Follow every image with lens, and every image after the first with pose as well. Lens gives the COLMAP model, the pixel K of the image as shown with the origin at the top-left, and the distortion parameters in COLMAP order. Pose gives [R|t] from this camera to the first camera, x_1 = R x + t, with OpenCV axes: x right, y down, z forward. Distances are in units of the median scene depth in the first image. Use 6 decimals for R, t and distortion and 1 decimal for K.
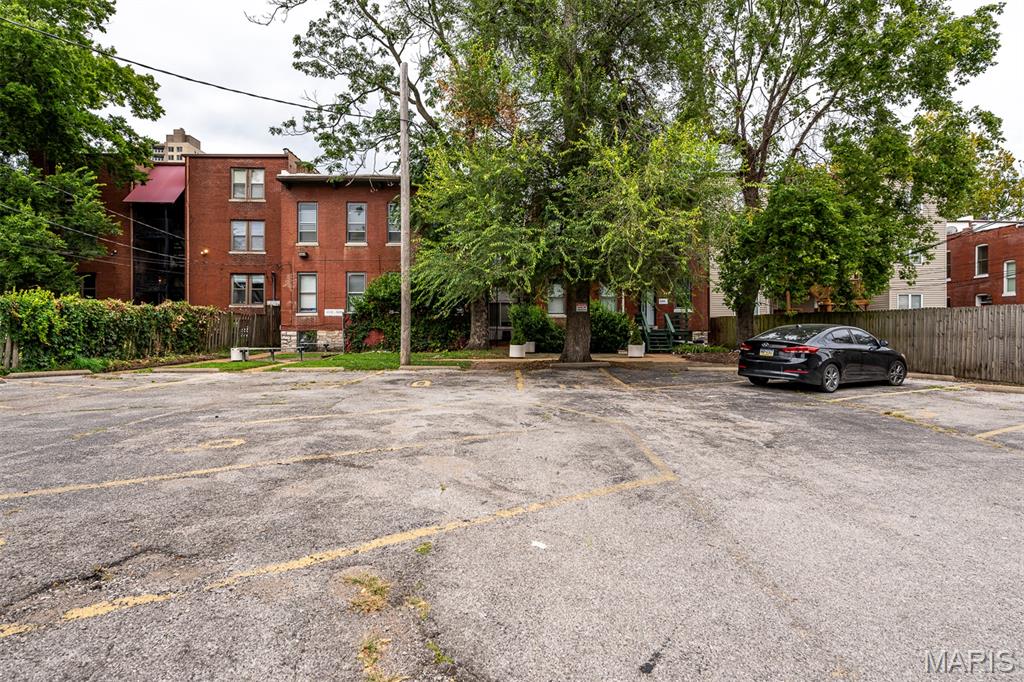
lens RADIAL K [[546.7, 0, 512.0], [0, 546.7, 341.0], [0, 0, 1]] dist [-0.000932, -0.000284]
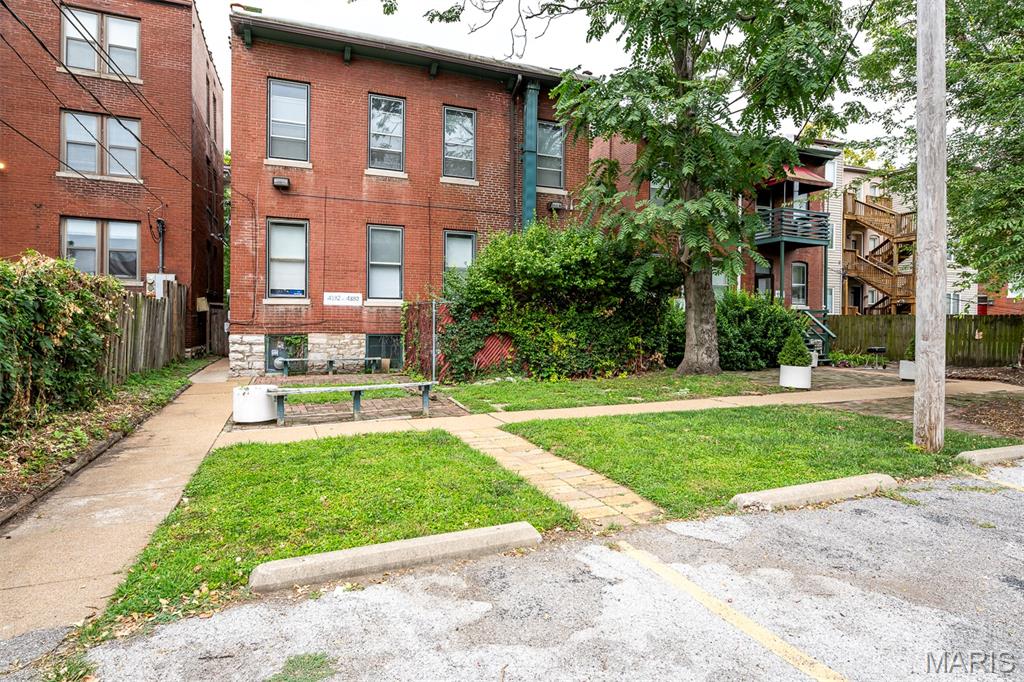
lens RADIAL K [[546.7, 0, 512.0], [0, 546.7, 341.0], [0, 0, 1]] dist [-0.000932, -0.000284]
pose [[0.933159, -0.001099, 0.359463, -0.362149], [-0.002354, 0.999955, 0.009168, -0.017181], [-0.359457, -0.009401, 0.933114, 0.449417]]
